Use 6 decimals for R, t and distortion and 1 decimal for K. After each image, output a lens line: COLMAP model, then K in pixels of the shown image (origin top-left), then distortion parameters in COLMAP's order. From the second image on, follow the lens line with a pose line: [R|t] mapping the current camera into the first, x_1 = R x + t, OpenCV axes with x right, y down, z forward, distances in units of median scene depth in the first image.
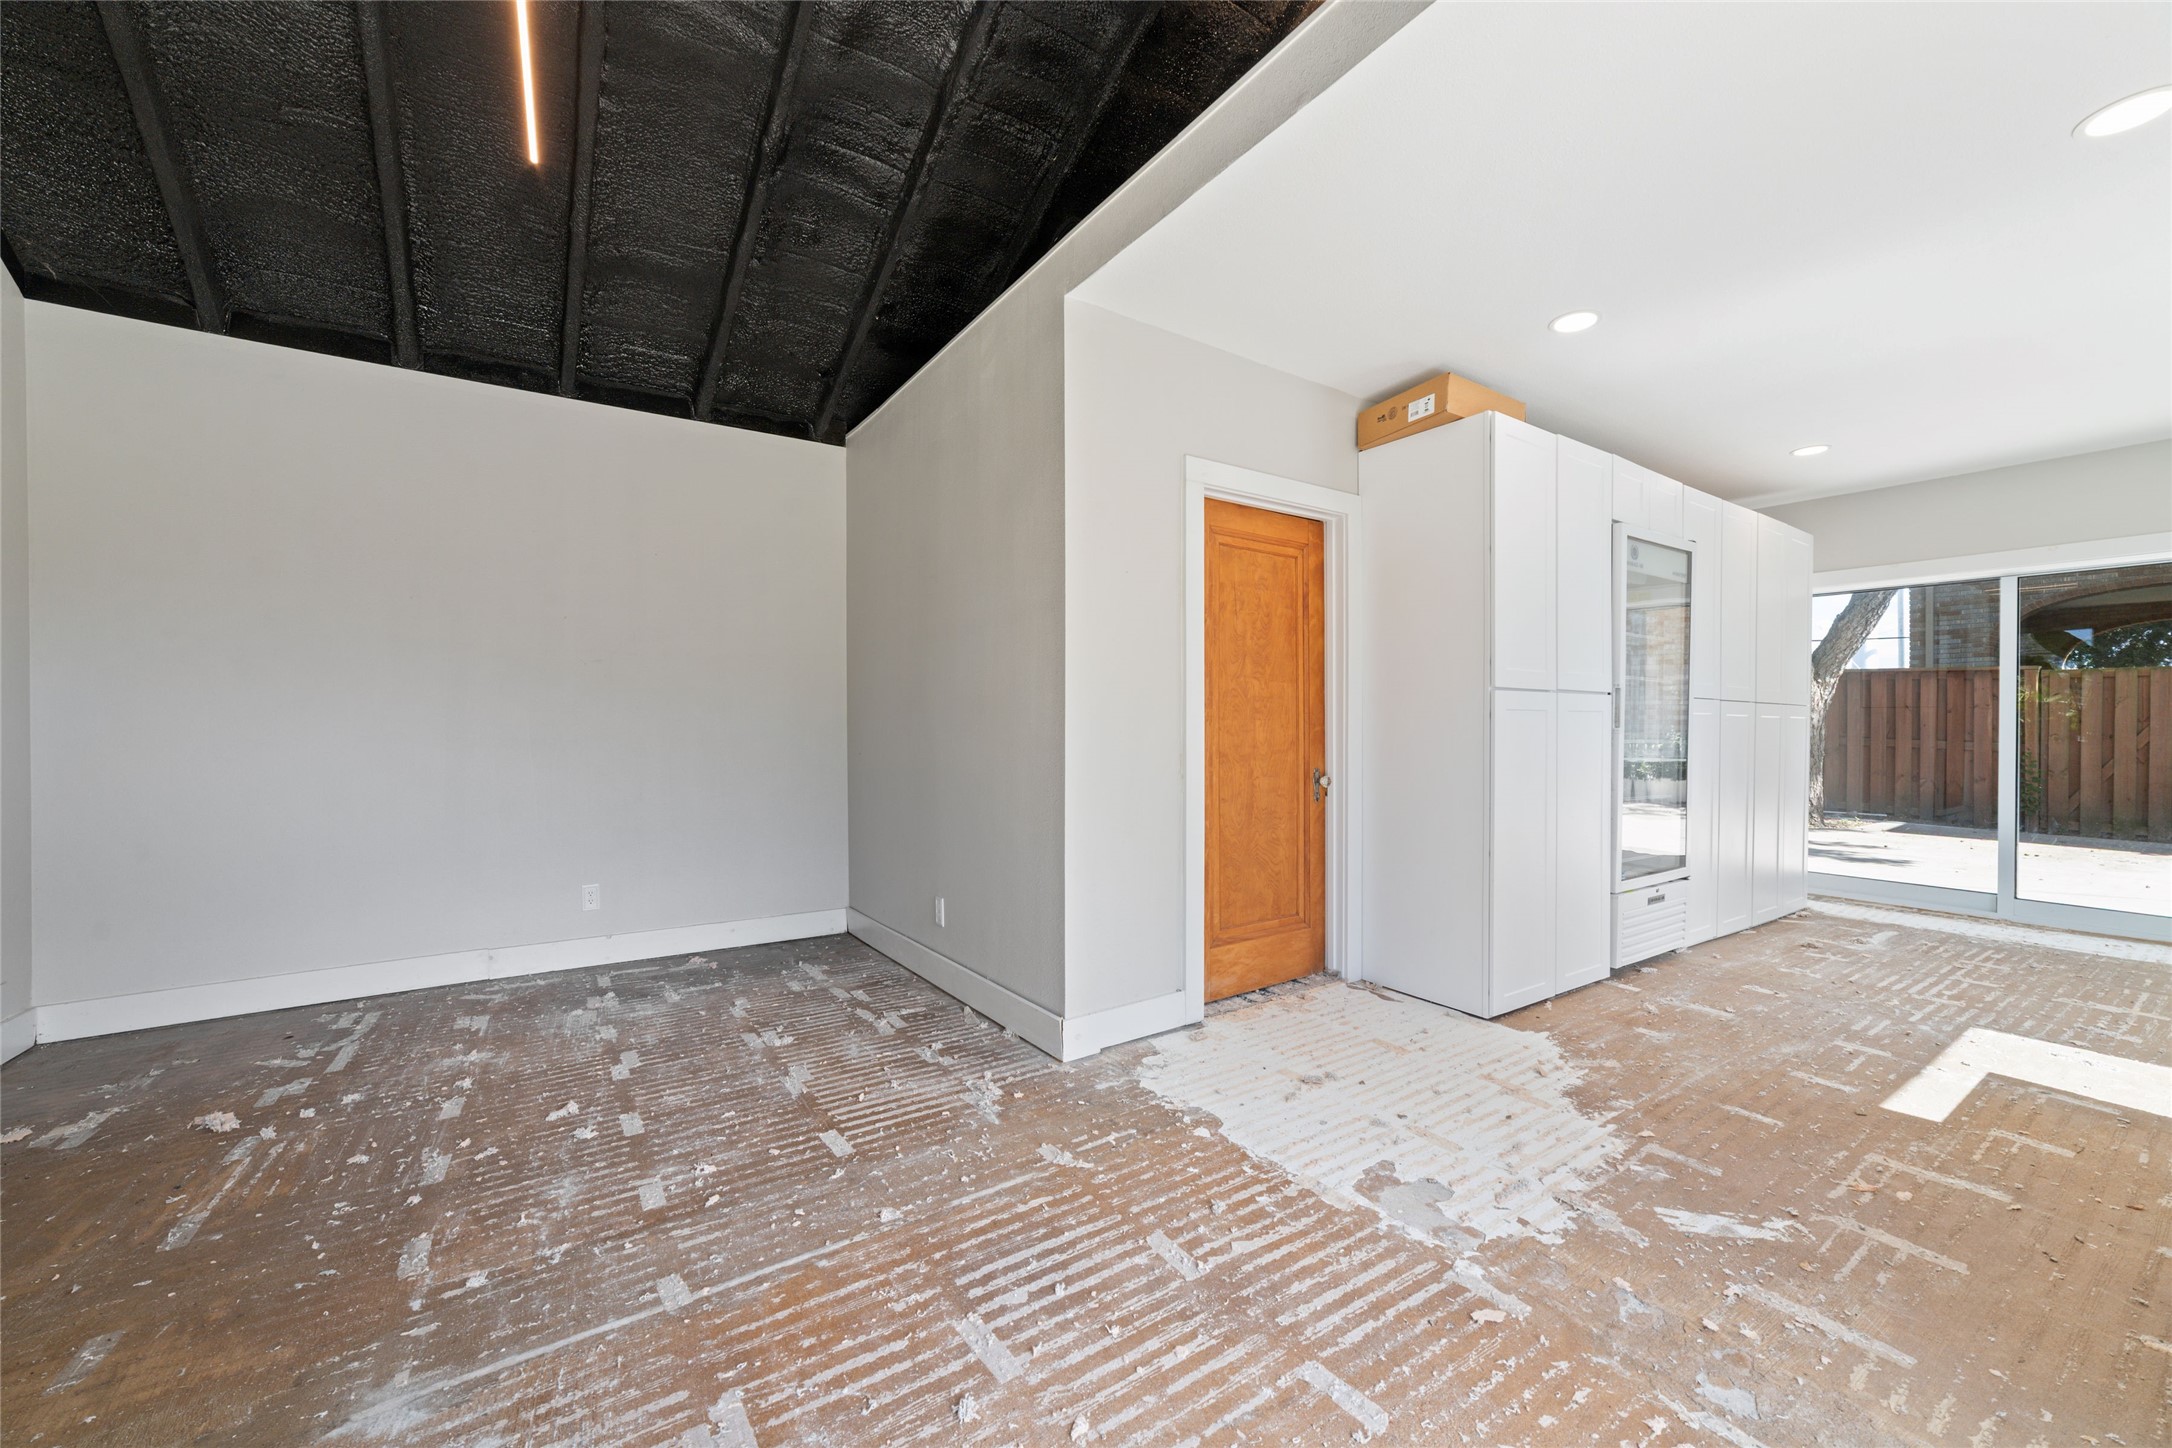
lens RADIAL K [[808.9, 0, 1085.0], [0, 808.9, 732.4], [0, 0, 1]] dist [-0.002650, 0.001974]
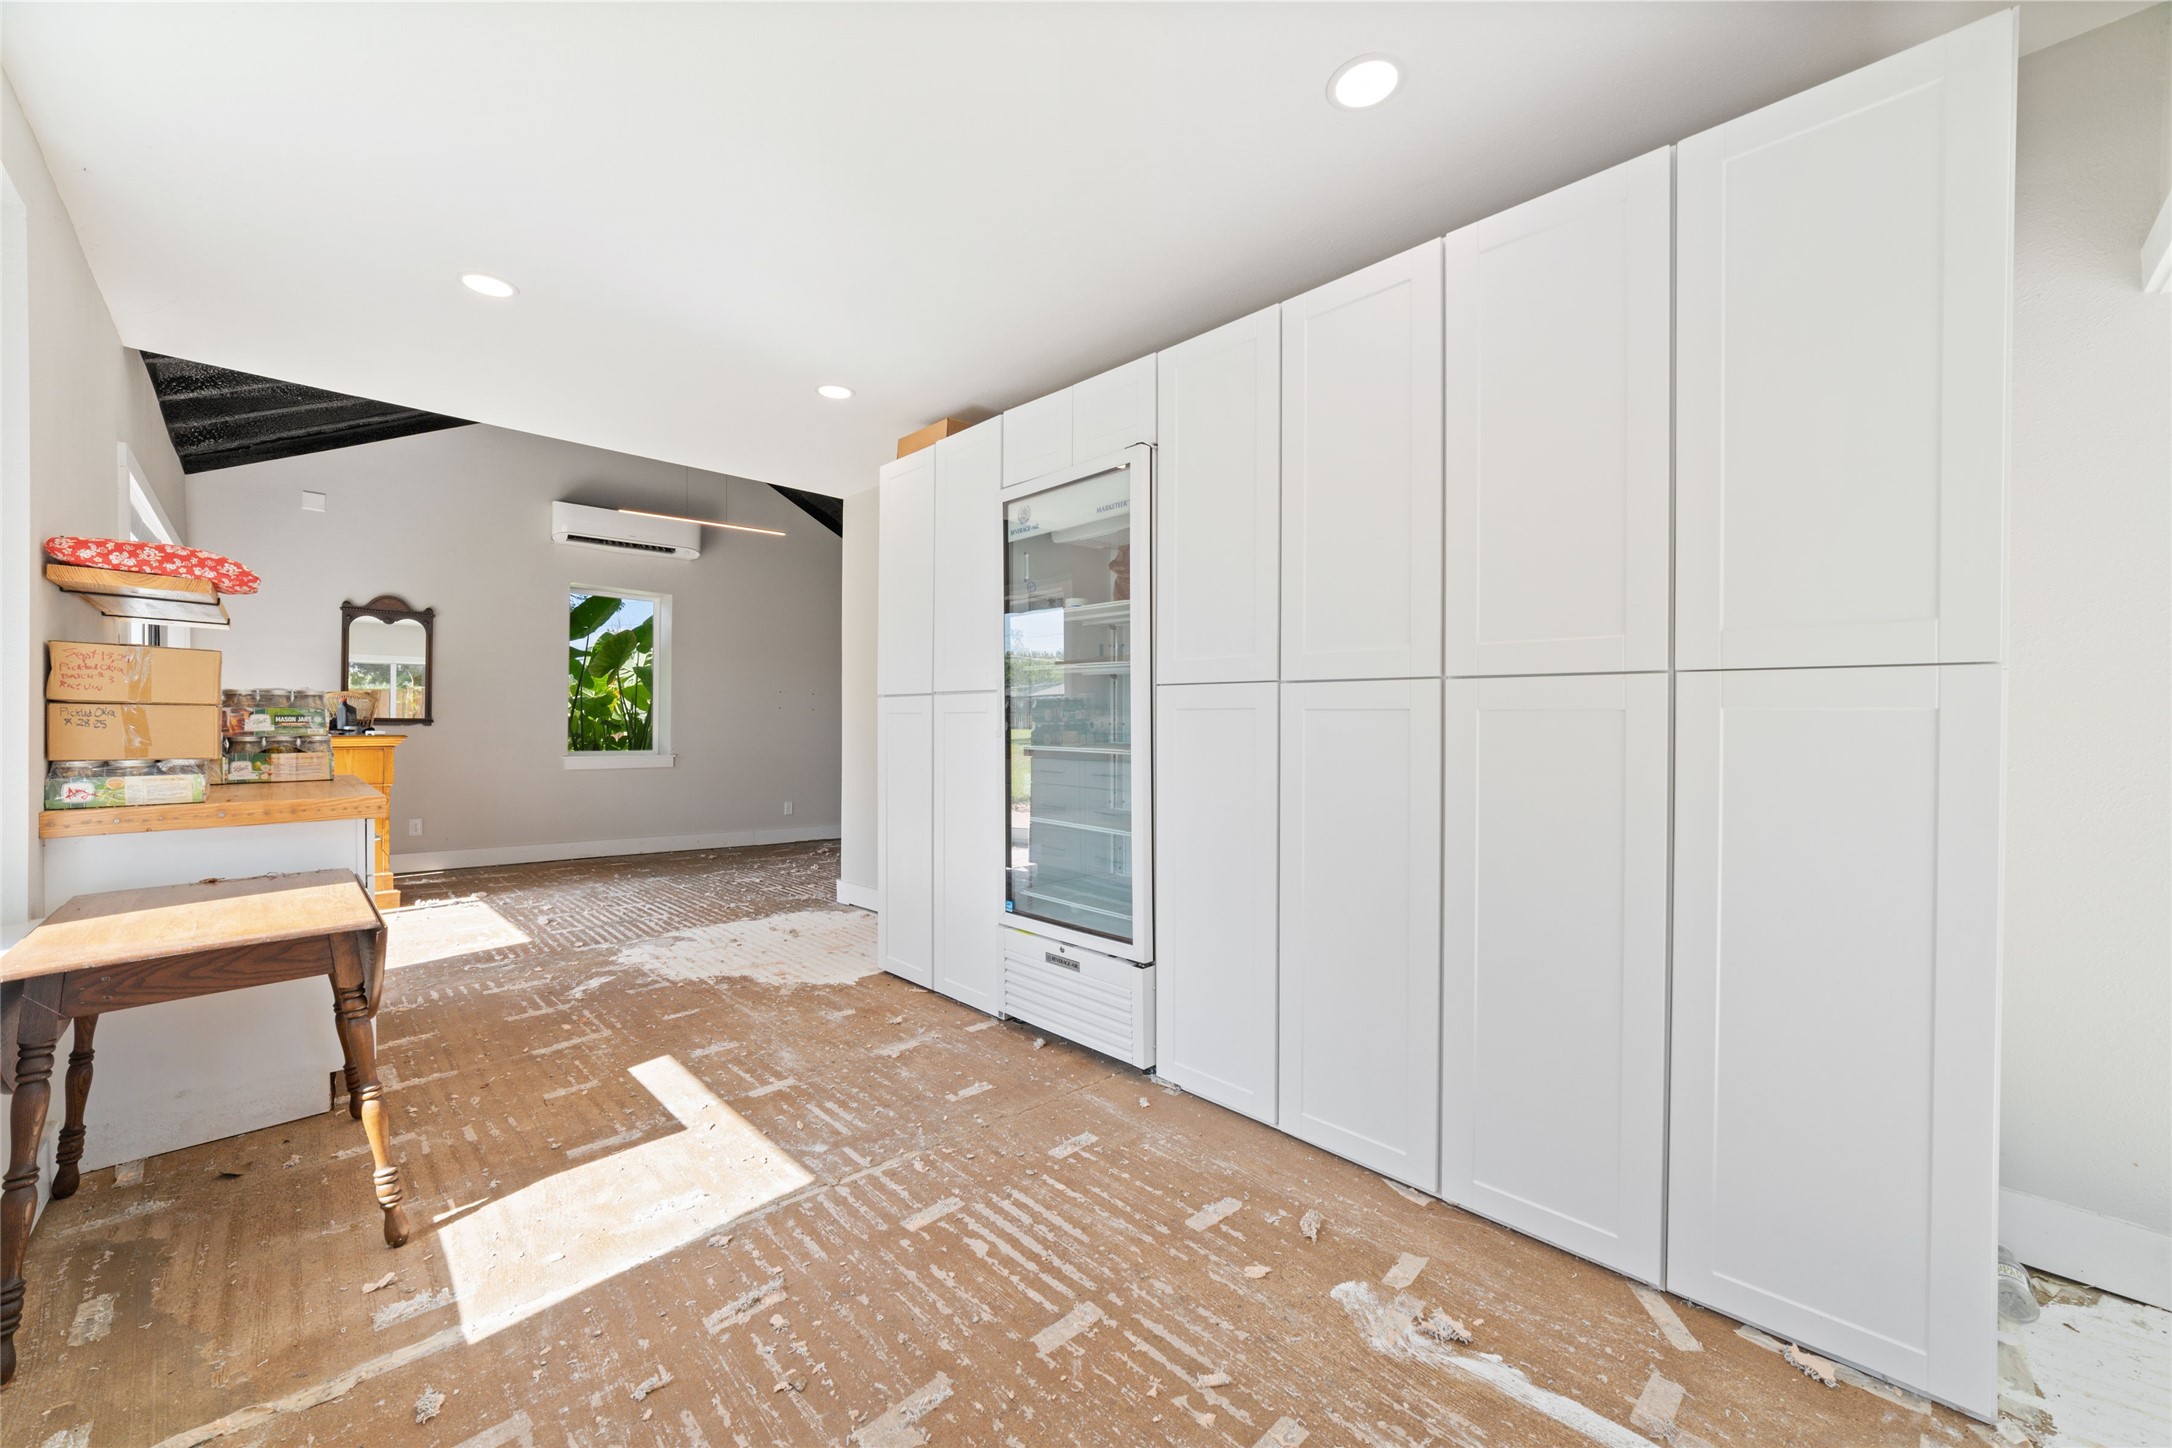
lens RADIAL K [[808.9, 0, 1099.3], [0, 808.9, 724.4], [0, 0, 1]] dist [-0.002650, 0.001974]
pose [[0.213138, 0.005820, -0.977005, 2.070001], [-0.008036, 0.999959, 0.004204, -0.022166], [0.976989, 0.006956, 0.213176, 1.252936]]
